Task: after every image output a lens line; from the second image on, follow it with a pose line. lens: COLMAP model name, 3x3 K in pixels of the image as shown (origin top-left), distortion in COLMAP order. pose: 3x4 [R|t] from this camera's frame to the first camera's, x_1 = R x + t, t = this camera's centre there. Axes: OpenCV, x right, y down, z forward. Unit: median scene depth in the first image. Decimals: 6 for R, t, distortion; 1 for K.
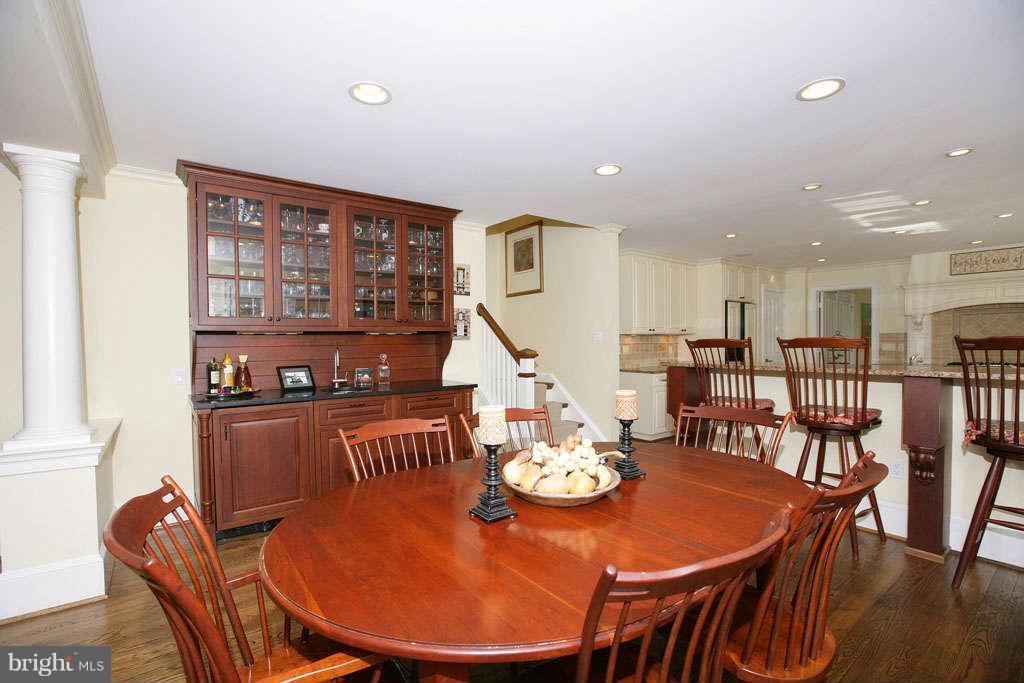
lens RADIAL K [[465.0, 0, 516.6], [0, 465.0, 346.8], [0, 0, 1]] dist [0.000063, 0.000251]
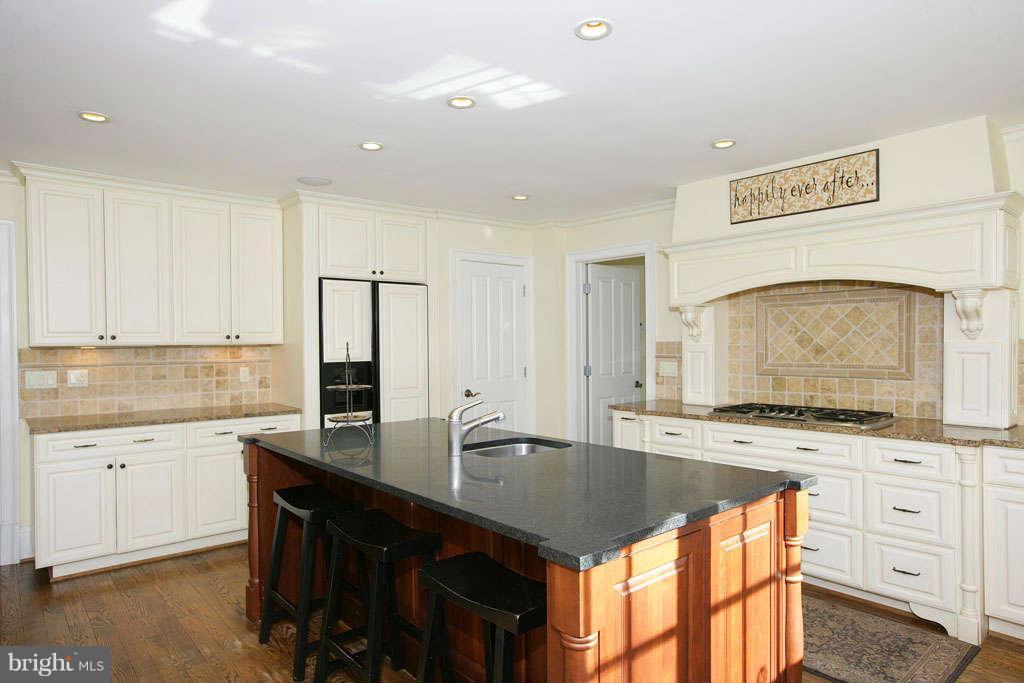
lens RADIAL K [[611.5, 0, 494.5], [0, 611.5, 345.0], [0, 0, 1]] dist [-0.003765, -0.000315]
pose [[0.999737, -0.000325, 0.022909, 0.677065], [0.000723, 0.999849, -0.017377, -0.016759], [-0.022900, 0.017389, 0.999587, 0.372239]]
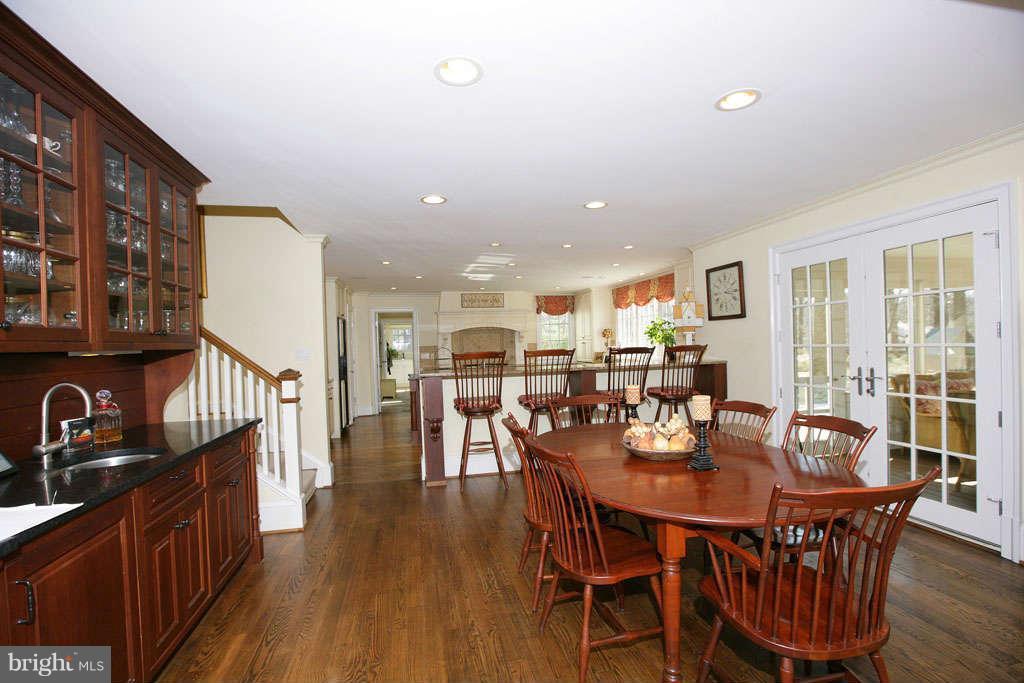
lens RADIAL K [[466.2, 0, 505.5], [0, 466.2, 347.3], [0, 0, 1]] dist [-0.072594, 0.000026]
pose [[0.439988, -0.013922, 0.897895, -0.374836], [0.043363, 0.999043, -0.005758, -0.009358], [-0.896956, 0.041469, 0.440171, 0.208098]]
